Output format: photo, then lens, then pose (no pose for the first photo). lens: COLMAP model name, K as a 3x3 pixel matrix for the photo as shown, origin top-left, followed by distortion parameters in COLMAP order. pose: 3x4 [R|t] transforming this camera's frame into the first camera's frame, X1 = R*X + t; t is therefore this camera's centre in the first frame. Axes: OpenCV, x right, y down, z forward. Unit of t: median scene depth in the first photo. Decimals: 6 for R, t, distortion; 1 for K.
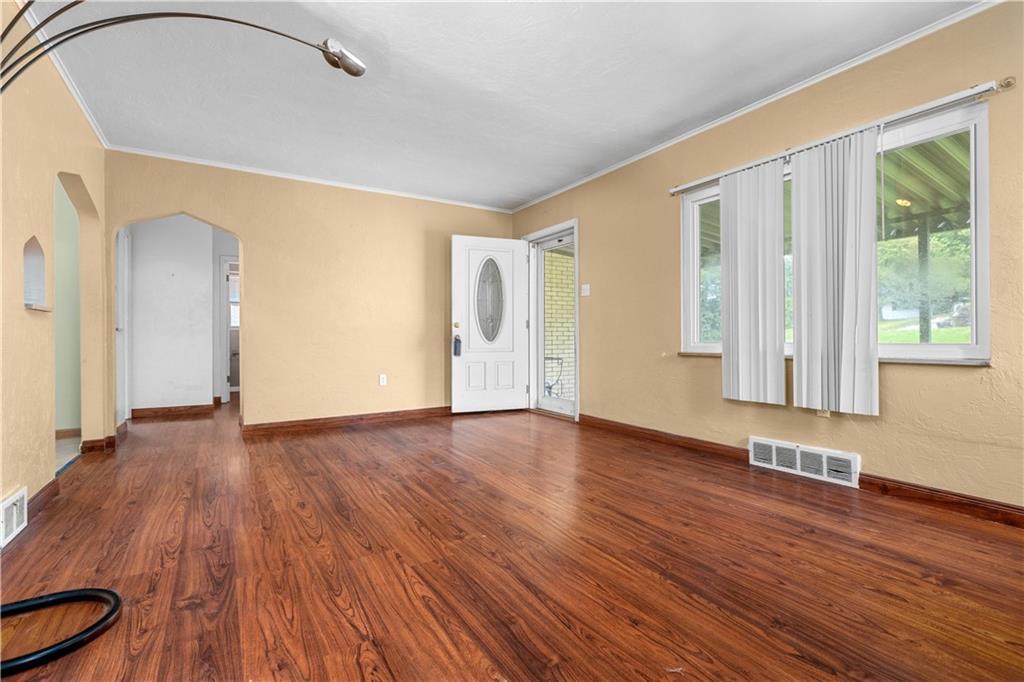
lens RADIAL K [[461.4, 0, 510.0], [0, 461.4, 337.8], [0, 0, 1]] dist [-0.000158, -0.000744]
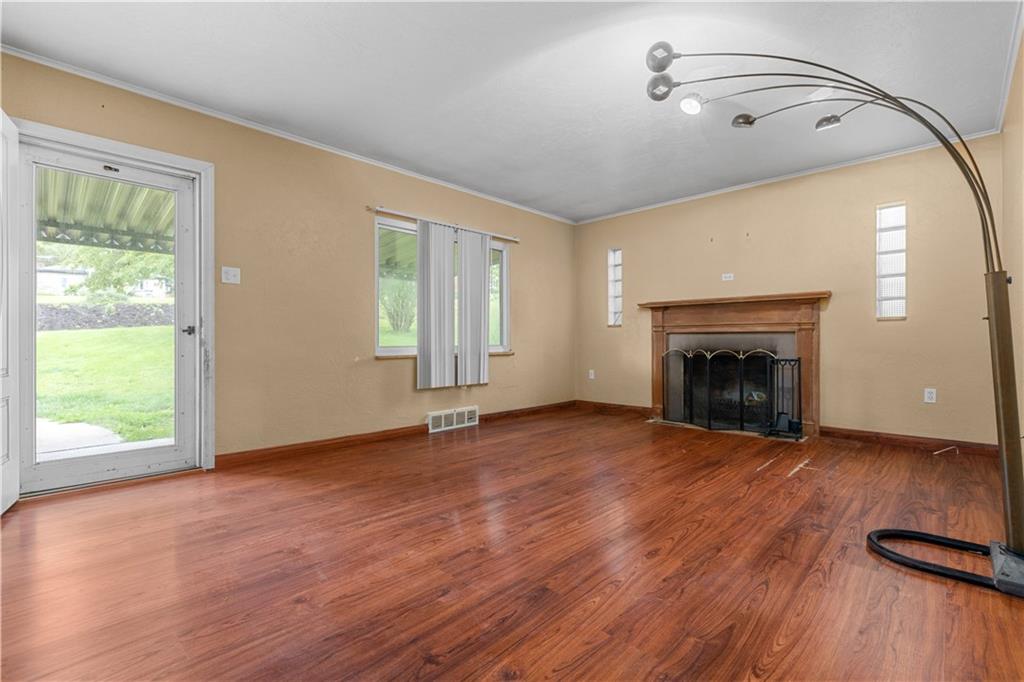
lens RADIAL K [[461.4, 0, 507.4], [0, 461.4, 342.5], [0, 0, 1]] dist [-0.000158, -0.000744]
pose [[-0.238559, 0.002772, 0.971124, -1.313436], [0.003031, 0.999993, -0.002110, 0.003394], [-0.971123, 0.002440, -0.238566, 1.617536]]
